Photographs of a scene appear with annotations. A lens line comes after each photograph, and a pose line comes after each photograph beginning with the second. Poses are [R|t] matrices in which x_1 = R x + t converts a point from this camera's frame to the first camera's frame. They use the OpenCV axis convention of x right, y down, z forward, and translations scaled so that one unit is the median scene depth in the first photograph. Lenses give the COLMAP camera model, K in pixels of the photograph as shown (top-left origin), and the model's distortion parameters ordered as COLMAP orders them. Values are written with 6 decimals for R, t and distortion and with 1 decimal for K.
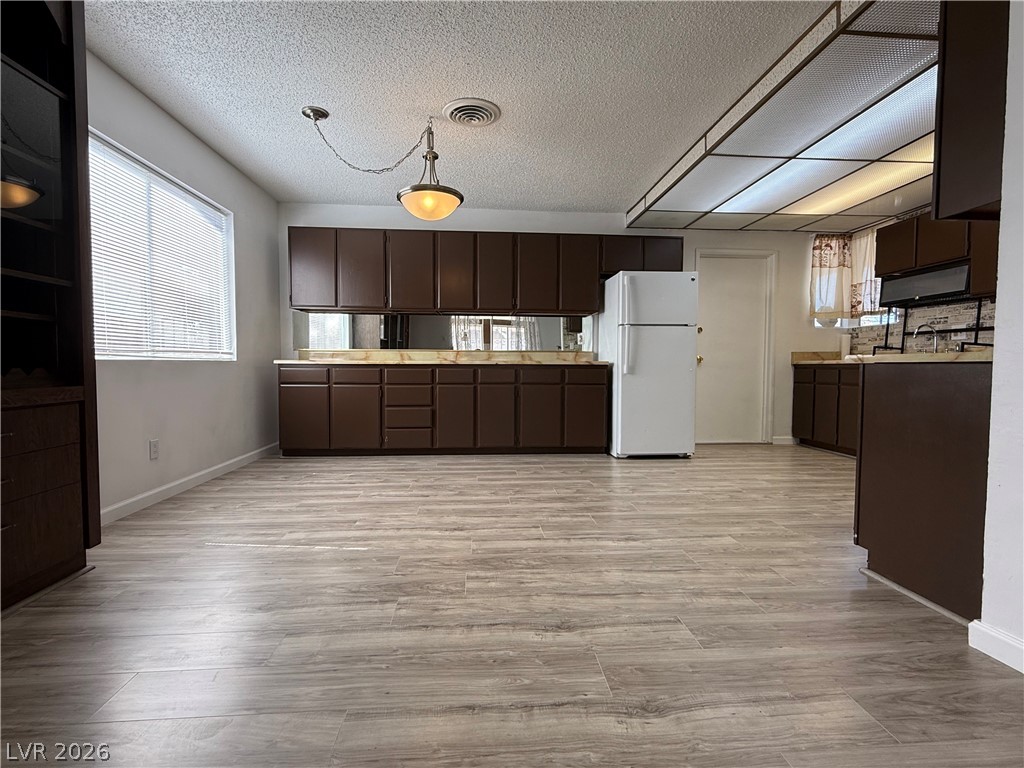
lens RADIAL K [[496.8, 0, 508.8], [0, 496.8, 385.7], [0, 0, 1]] dist [-0.001727, 0.000126]
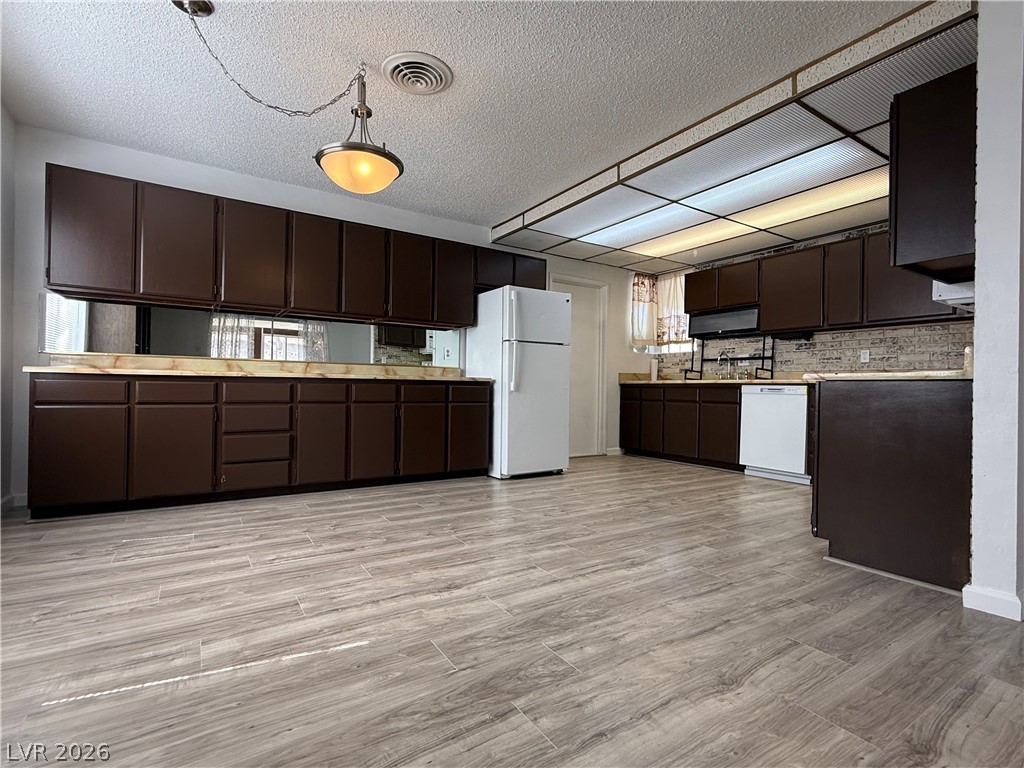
lens RADIAL K [[496.8, 0, 512.0], [0, 496.8, 386.7], [0, 0, 1]] dist [-0.001727, 0.000126]
pose [[0.874513, 0.009140, 0.484916, -0.236834], [0.009082, 0.999339, -0.035215, 0.001614], [-0.484917, 0.035200, 0.873851, 0.154814]]
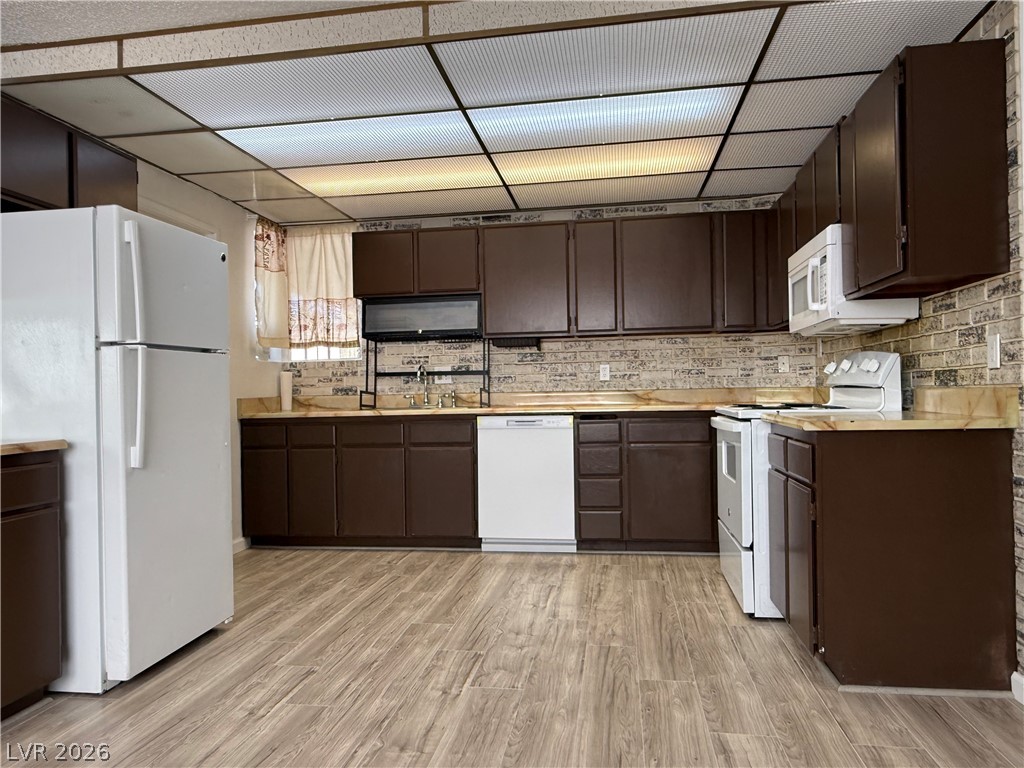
lens RADIAL K [[702.9, 0, 509.2], [0, 702.9, 386.2], [0, 0, 1]] dist [0.001571, 0.000142]
pose [[0.220859, -0.003377, 0.975300, -0.242083], [0.061490, 0.998053, -0.010469, -0.065566], [-0.973366, 0.062283, 0.220636, 0.590318]]
